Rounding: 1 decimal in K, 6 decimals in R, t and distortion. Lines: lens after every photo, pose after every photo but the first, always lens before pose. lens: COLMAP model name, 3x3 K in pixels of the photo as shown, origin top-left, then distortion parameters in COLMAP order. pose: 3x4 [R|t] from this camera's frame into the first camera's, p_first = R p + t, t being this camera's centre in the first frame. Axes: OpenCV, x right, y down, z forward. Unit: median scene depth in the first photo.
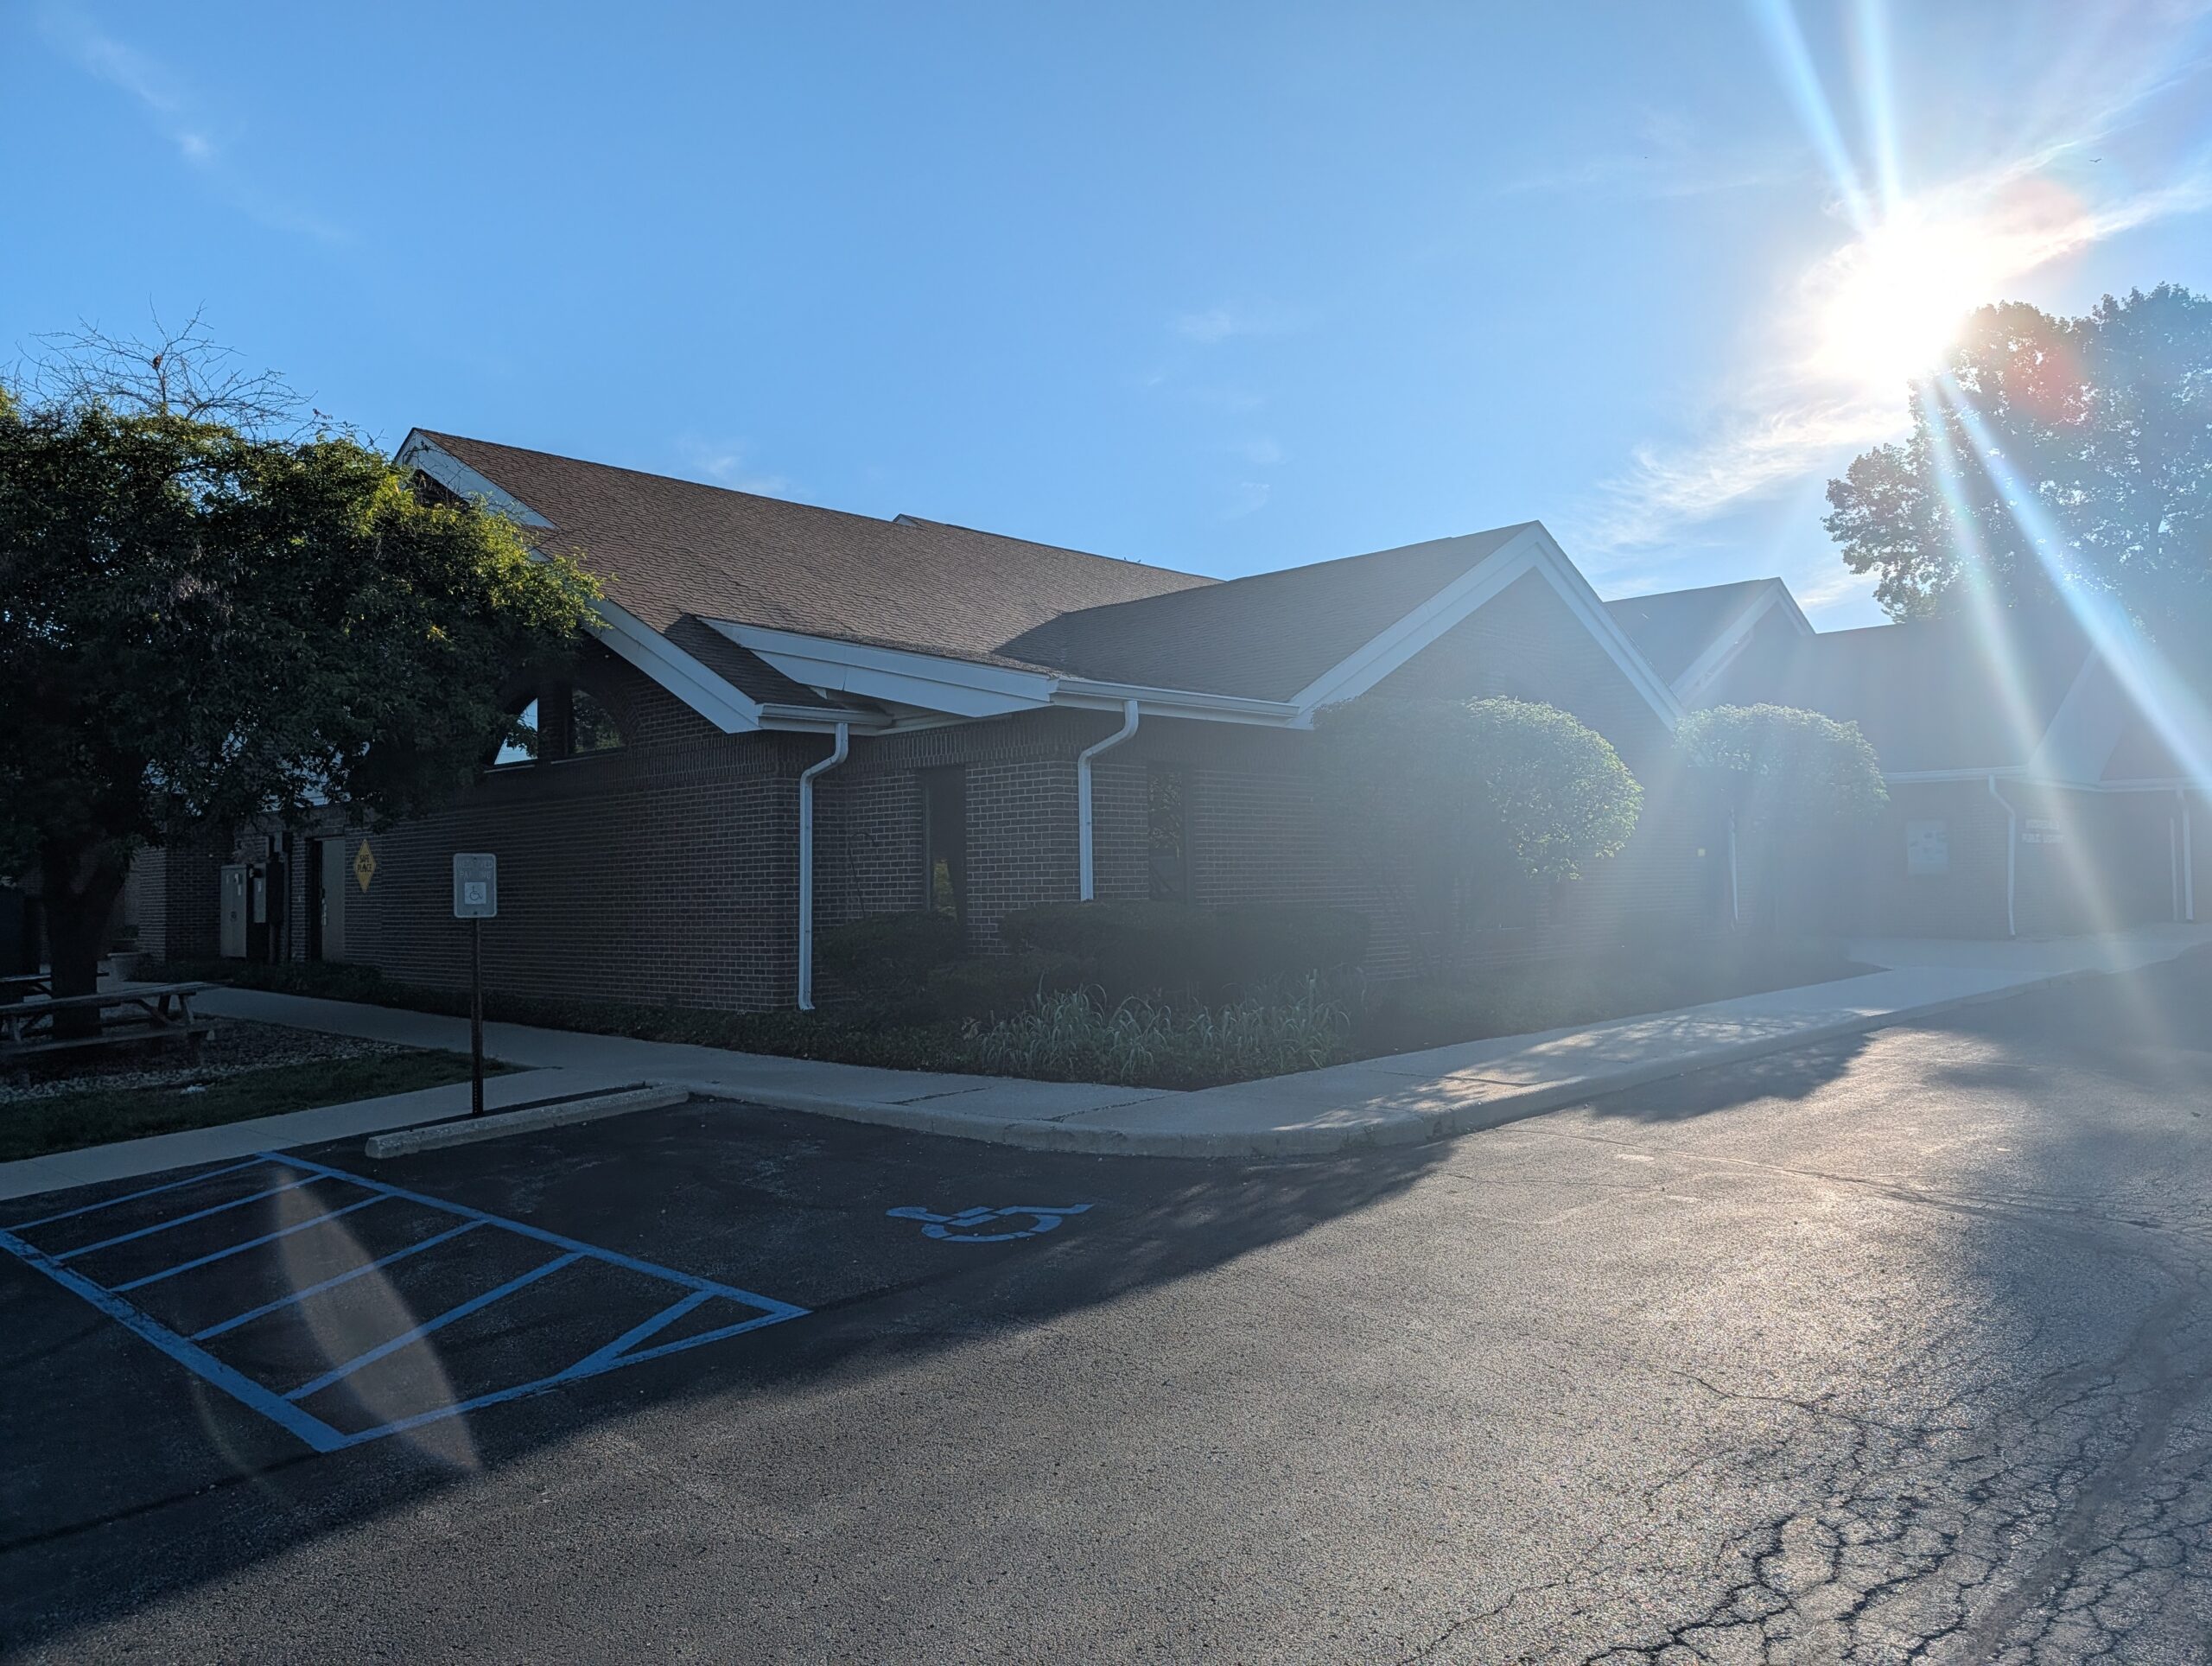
lens RADIAL K [[1458.8, 0, 1109.7], [0, 1458.8, 863.0], [0, 0, 1]] dist [0.046625, -0.064044]
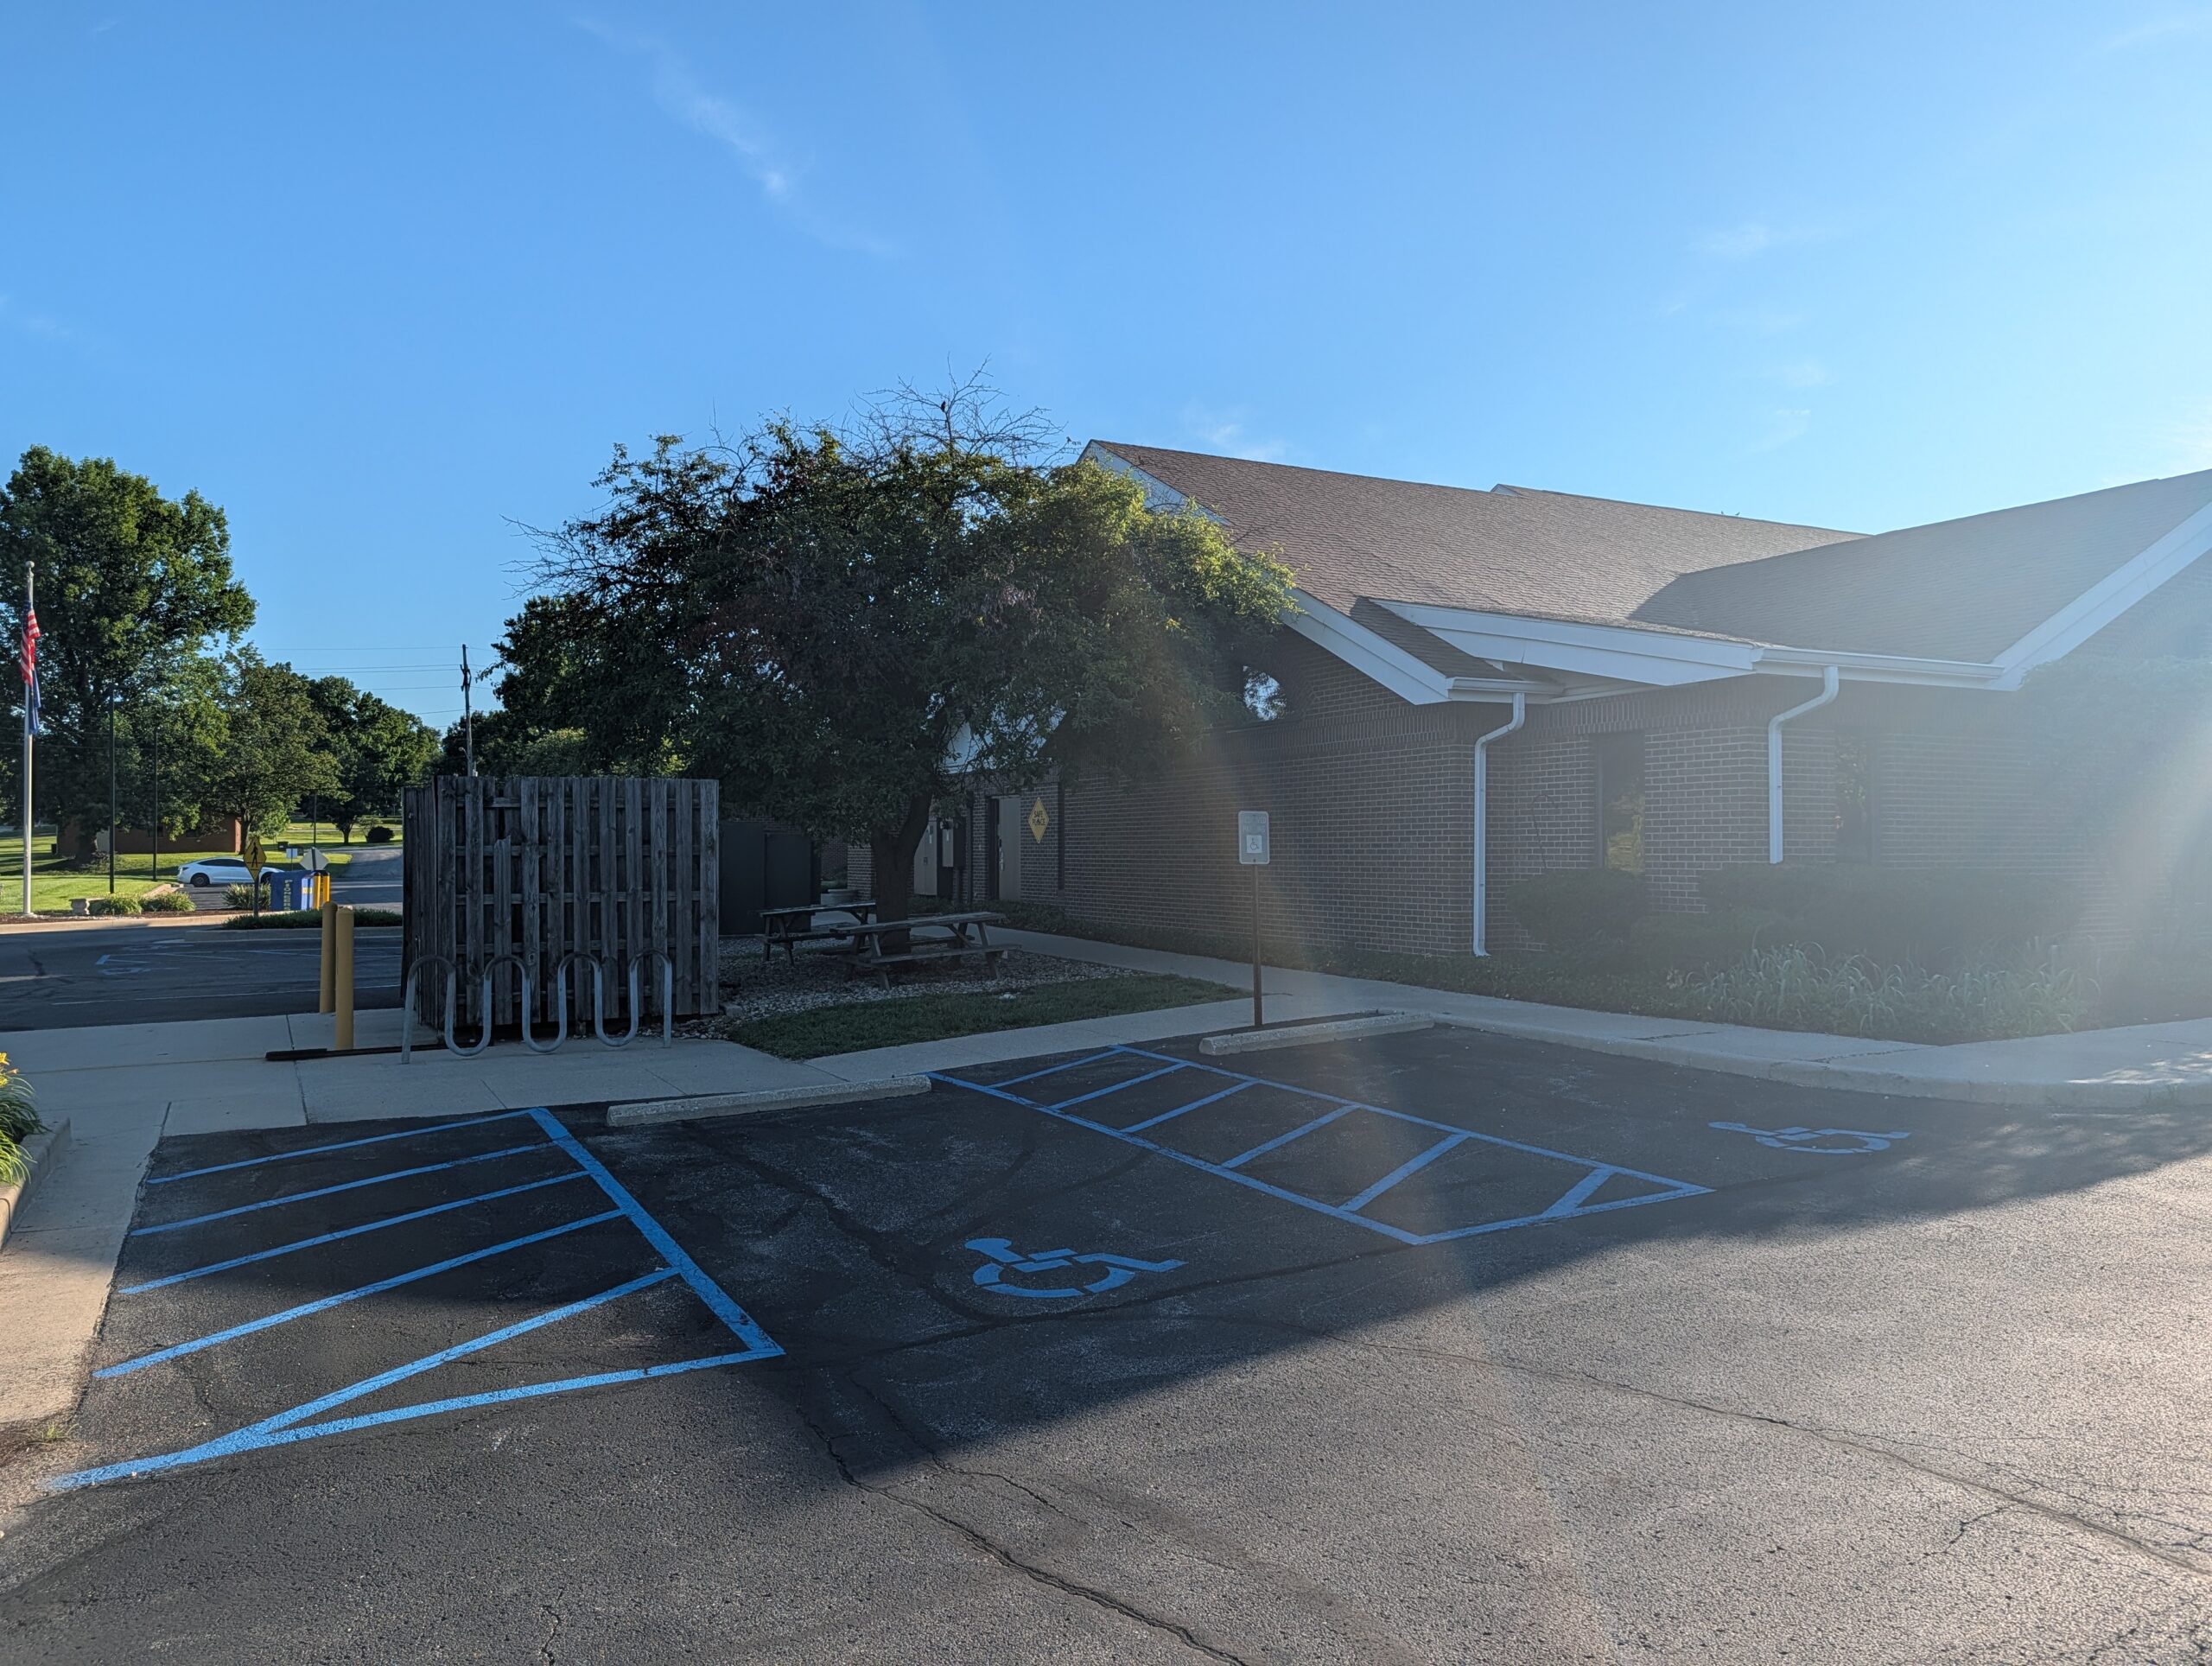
lens RADIAL K [[1458.8, 0, 1109.7], [0, 1458.8, 863.0], [0, 0, 1]] dist [0.046625, -0.064044]
pose [[0.946597, 0.021178, -0.321722, -0.119371], [-0.012553, 0.999505, 0.028858, 0.002355], [0.322174, -0.023278, 0.946394, -0.126076]]
